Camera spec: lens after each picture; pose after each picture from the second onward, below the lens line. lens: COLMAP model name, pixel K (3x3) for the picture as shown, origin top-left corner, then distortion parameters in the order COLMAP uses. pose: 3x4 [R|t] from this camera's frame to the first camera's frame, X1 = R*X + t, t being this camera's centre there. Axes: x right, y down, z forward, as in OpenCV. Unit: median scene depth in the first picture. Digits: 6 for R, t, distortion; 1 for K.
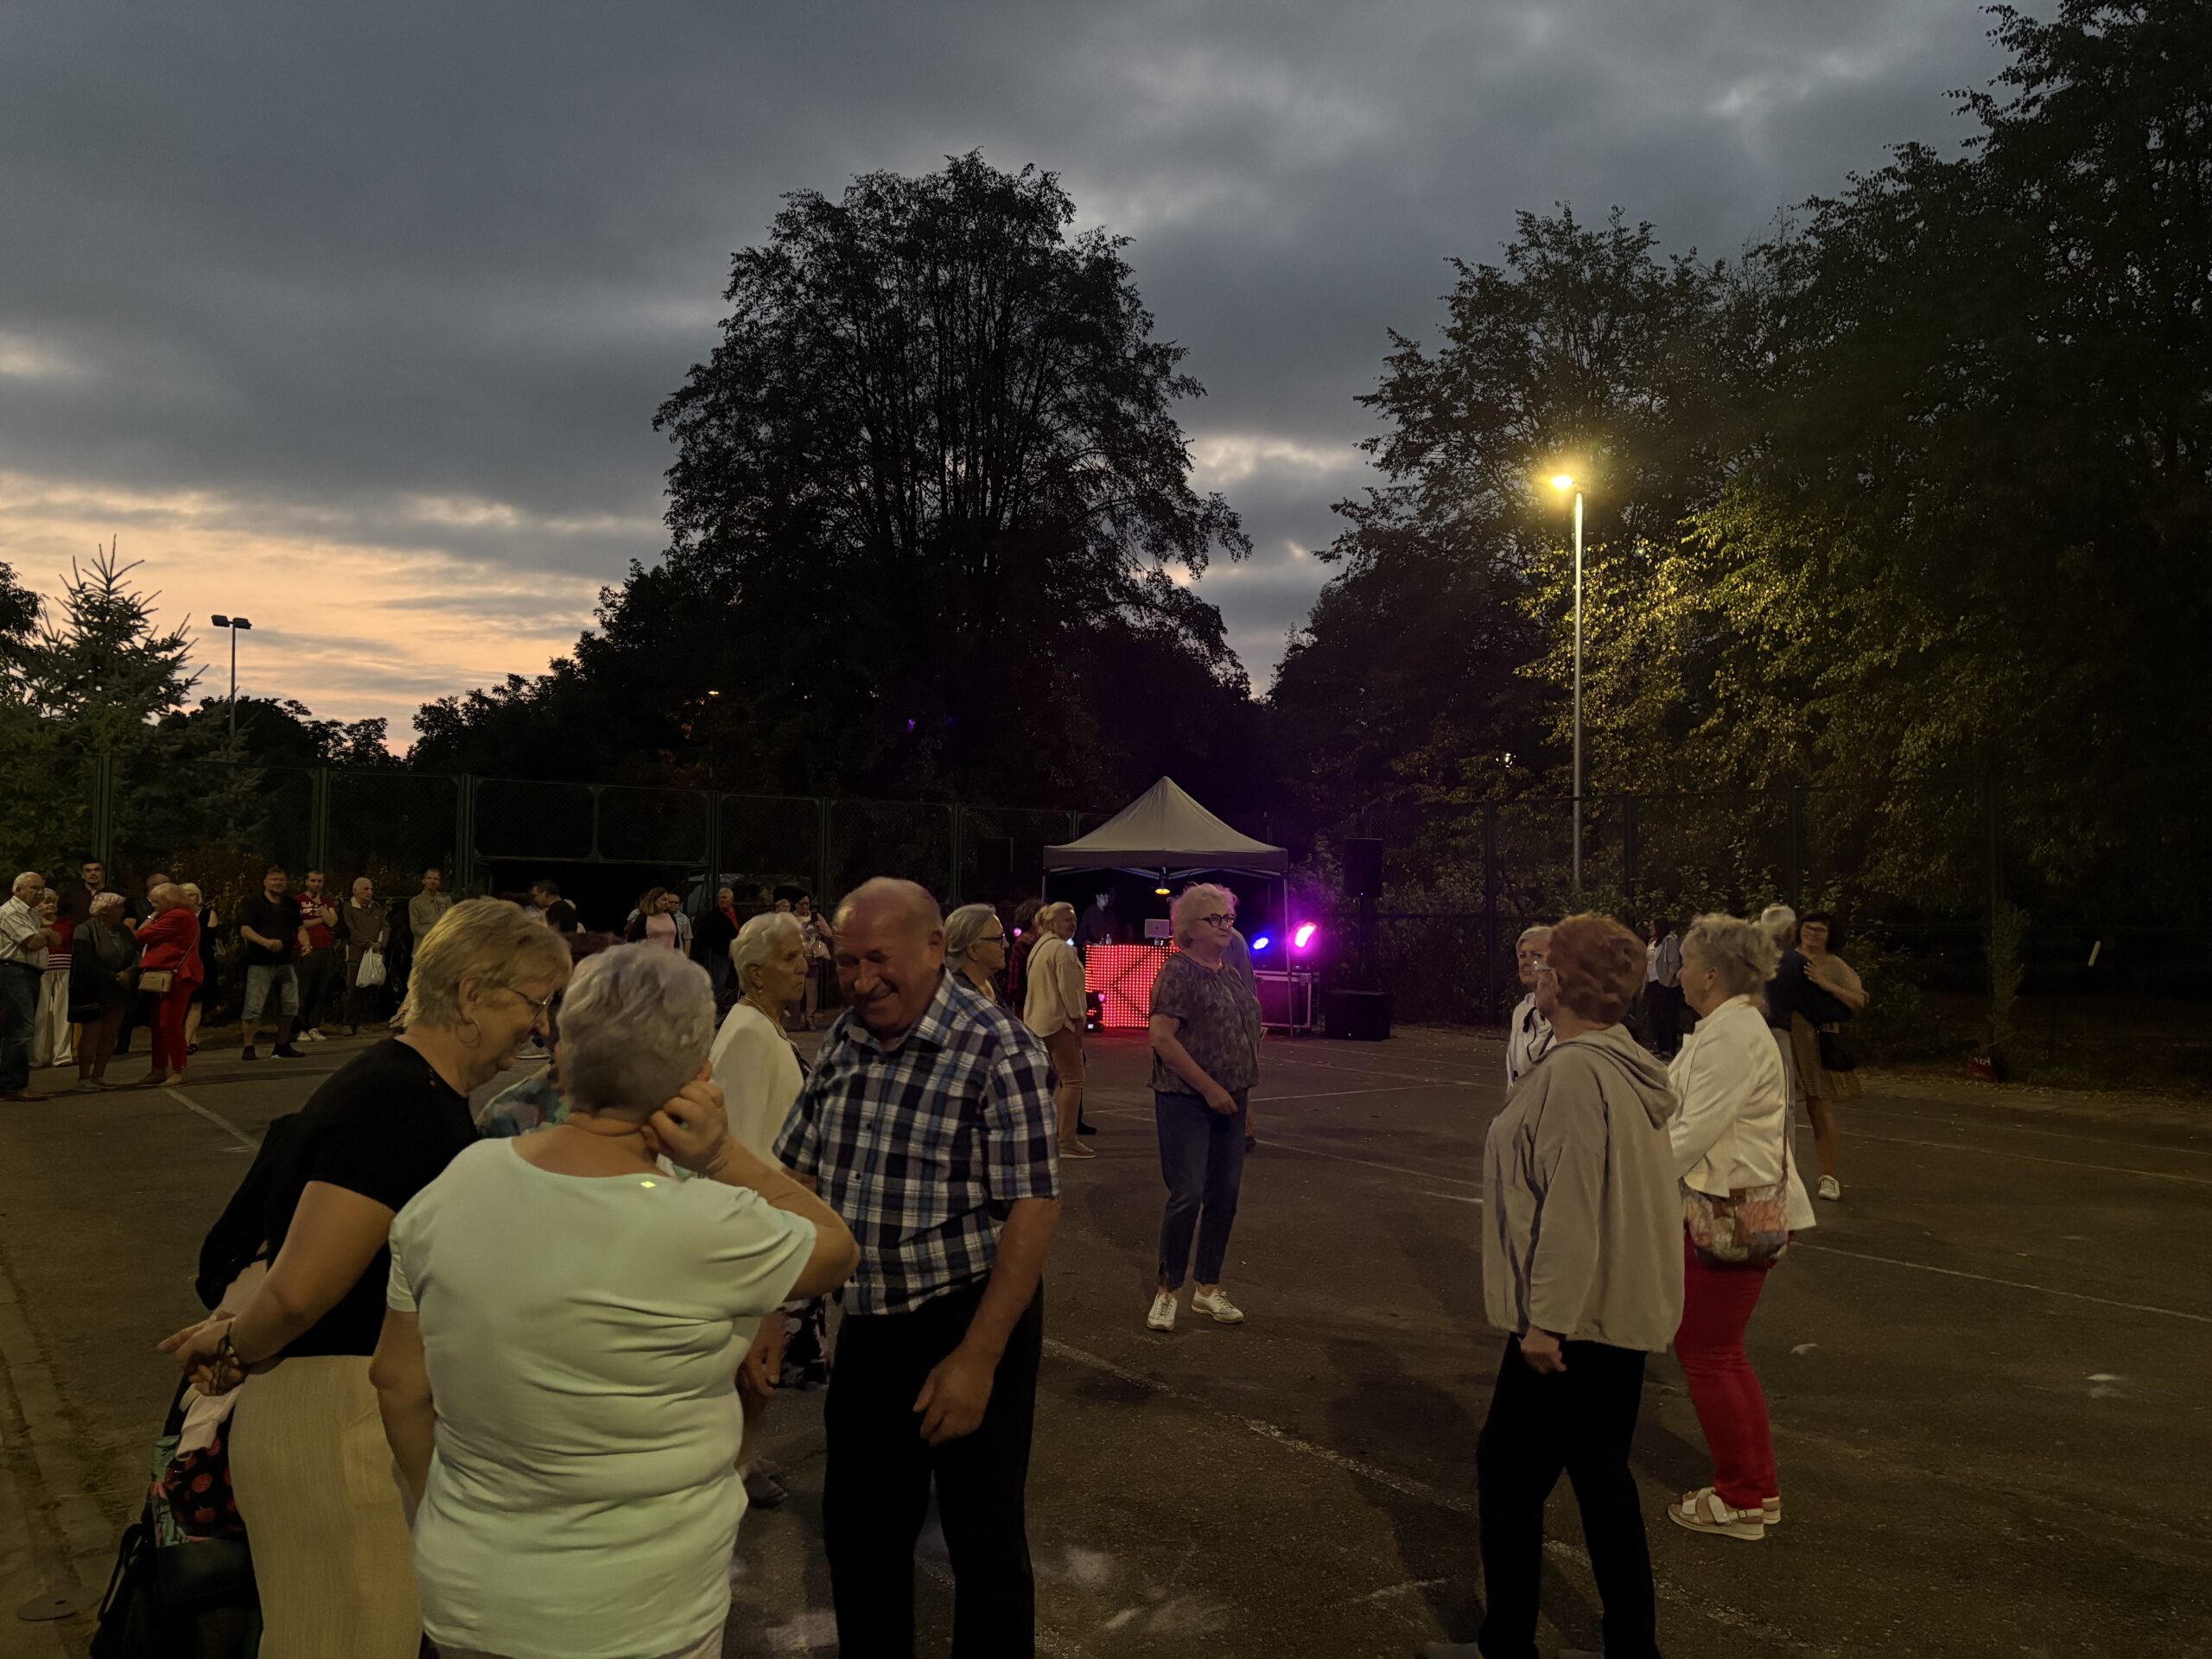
lens RADIAL K [[1626.5, 0, 1125.1], [0, 1626.5, 815.7], [0, 0, 1]] dist [0.054268, -0.047638]
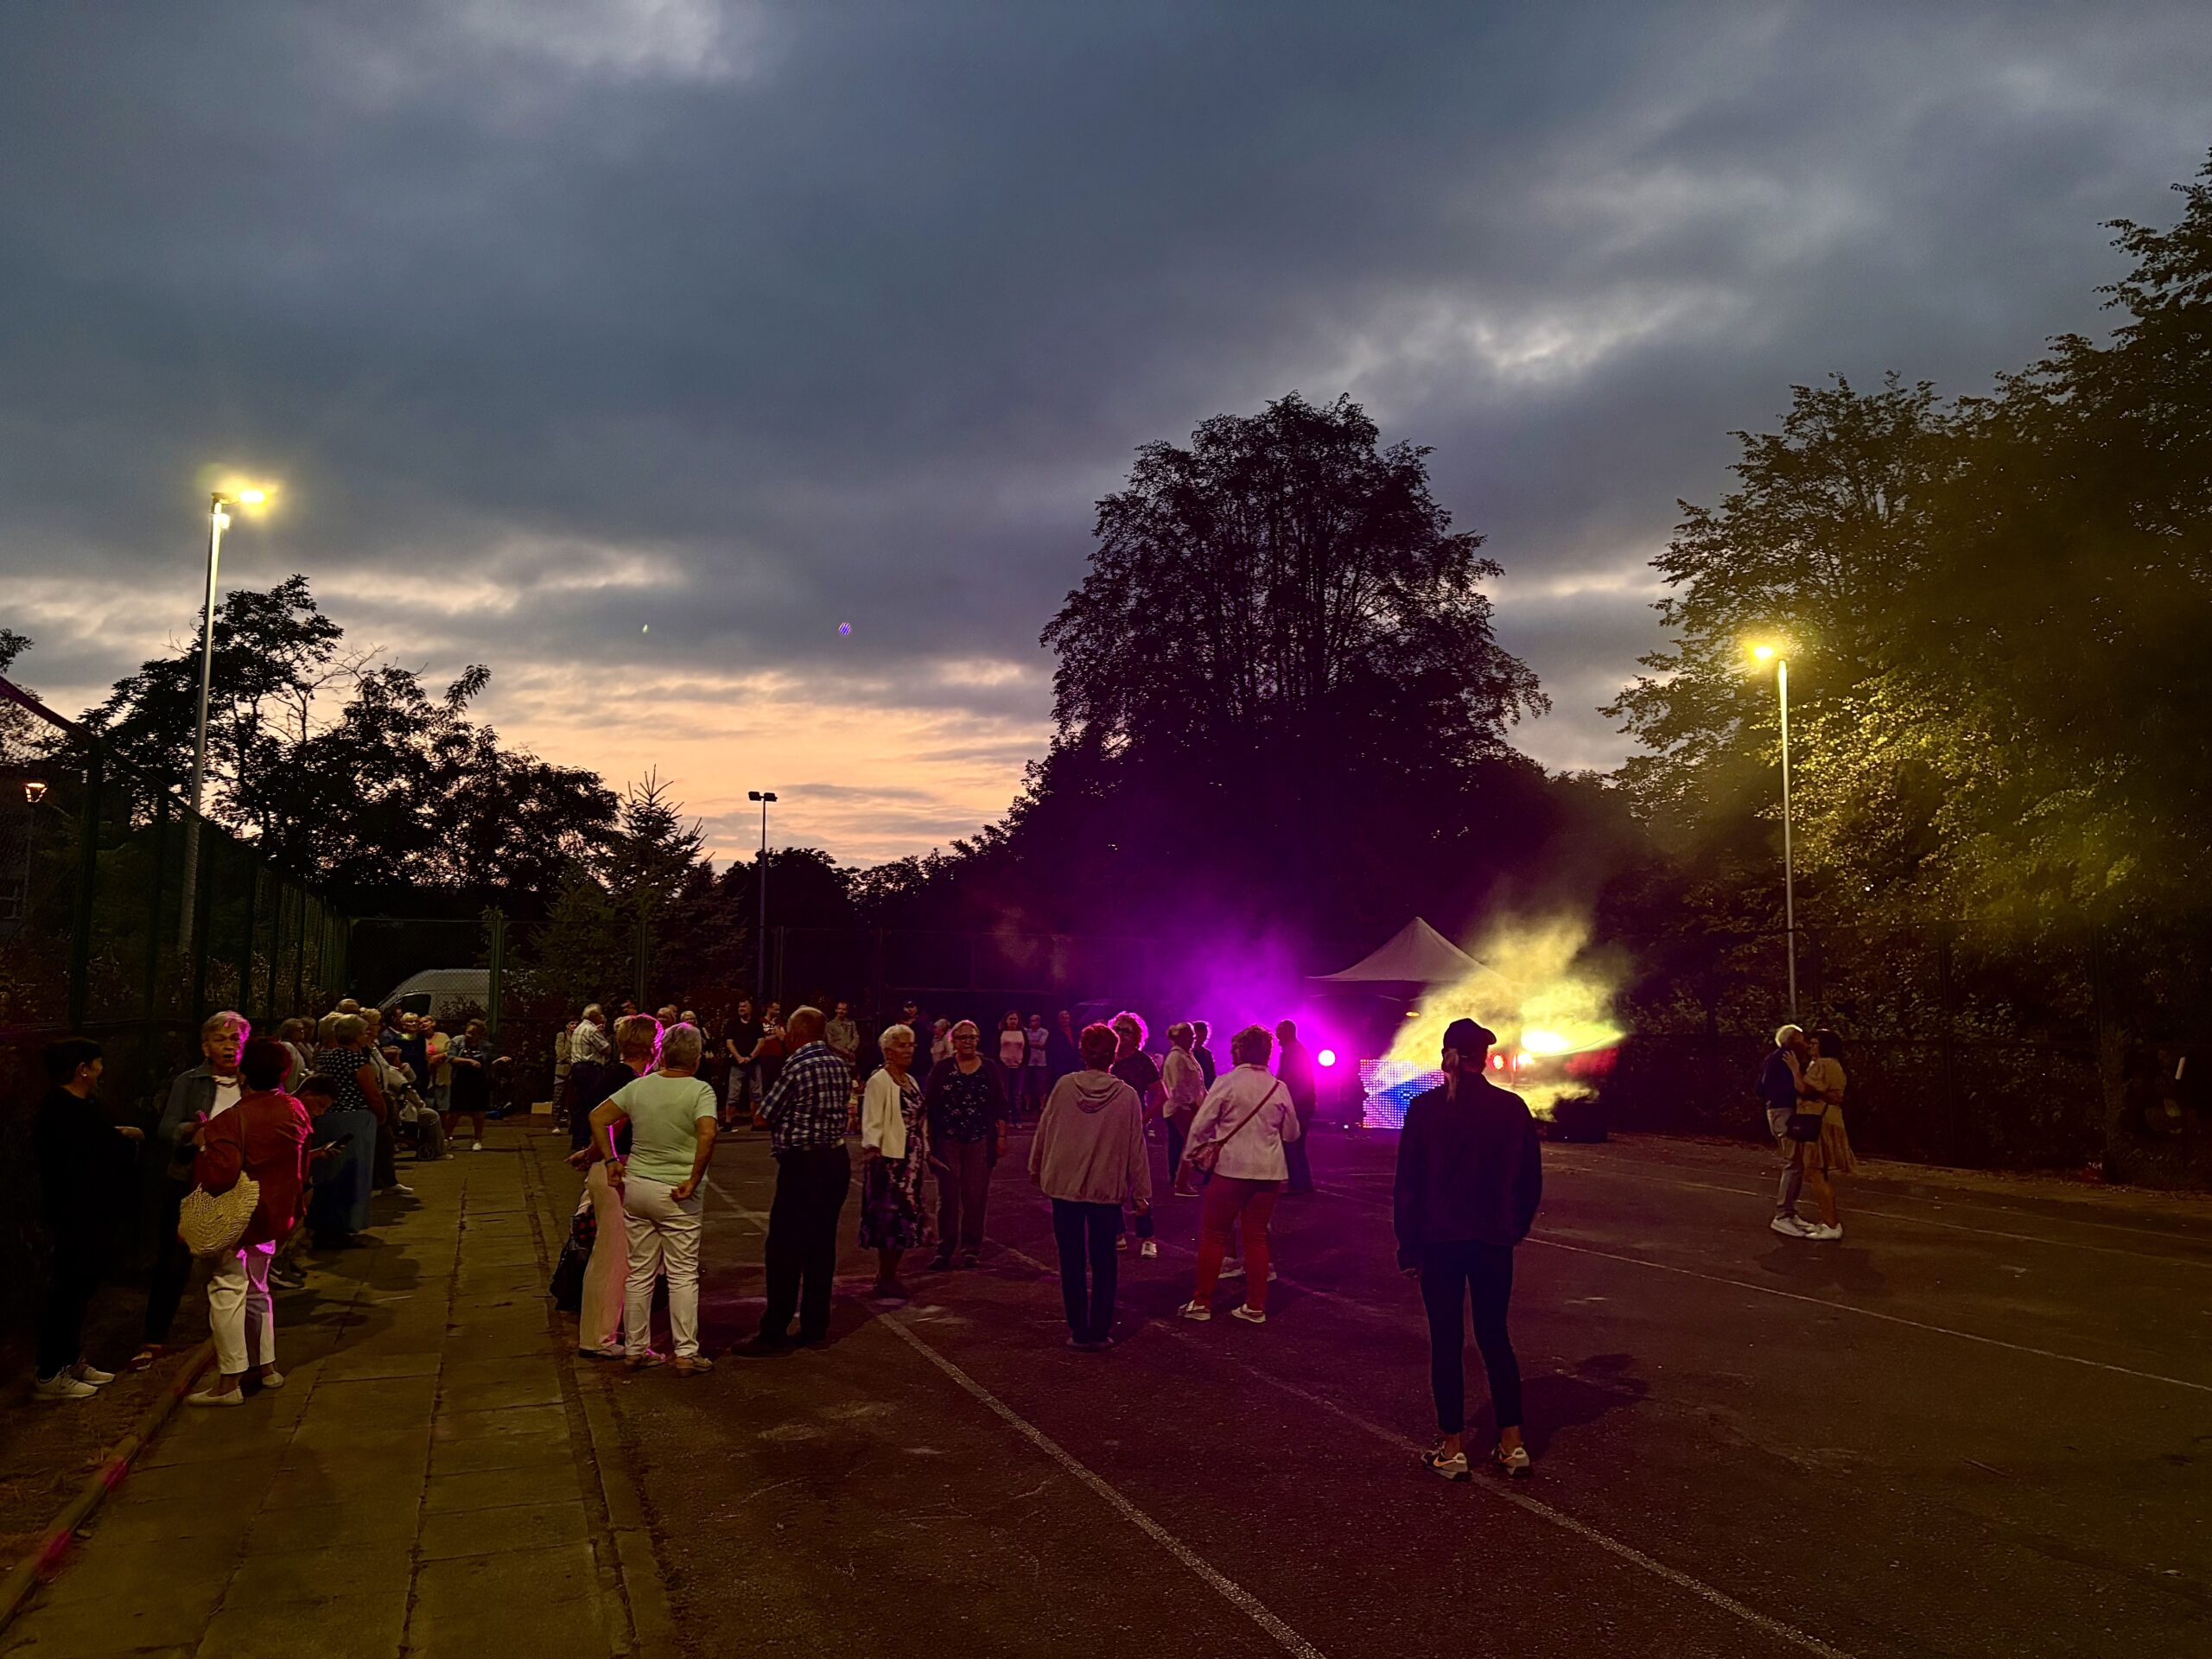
lens RADIAL K [[1626.5, 0, 1132.3], [0, 1626.5, 842.5], [0, 0, 1]] dist [0.054268, -0.047638]
pose [[0.956138, -0.034380, -0.290890, 0.133623], [0.016461, 0.997825, -0.063827, -0.004396], [0.292452, 0.056239, 0.954625, -0.156801]]
